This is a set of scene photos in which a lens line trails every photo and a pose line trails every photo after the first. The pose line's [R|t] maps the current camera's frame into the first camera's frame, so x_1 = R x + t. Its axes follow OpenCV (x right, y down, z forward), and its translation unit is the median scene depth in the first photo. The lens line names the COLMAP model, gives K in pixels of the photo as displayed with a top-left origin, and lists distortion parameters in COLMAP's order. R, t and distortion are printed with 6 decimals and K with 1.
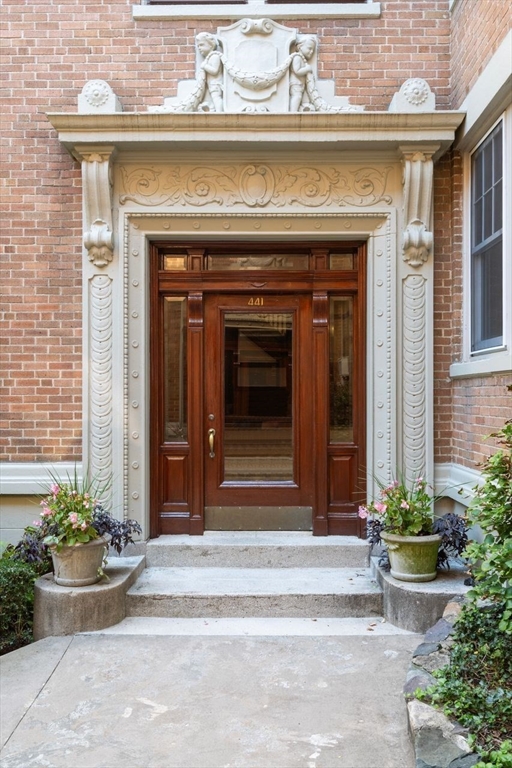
lens RADIAL K [[626.5, 0, 257.4], [0, 626.5, 400.8], [0, 0, 1]] dist [0.010201, -0.000507]
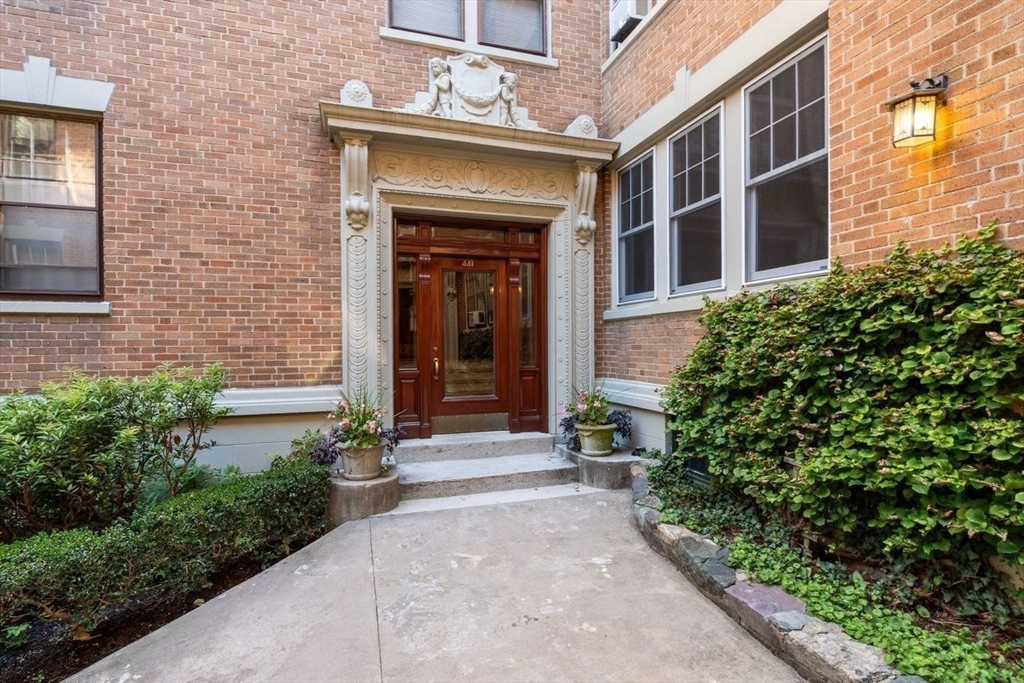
lens RADIAL K [[458.4, 0, 506.6], [0, 458.4, 351.5], [0, 0, 1]] dist [-0.000087, 0.000571]
pose [[0.955216, -0.010384, 0.295726, -0.237369], [0.007843, 0.999921, 0.009777, 0.024651], [-0.295804, -0.007020, 0.955223, 0.029885]]
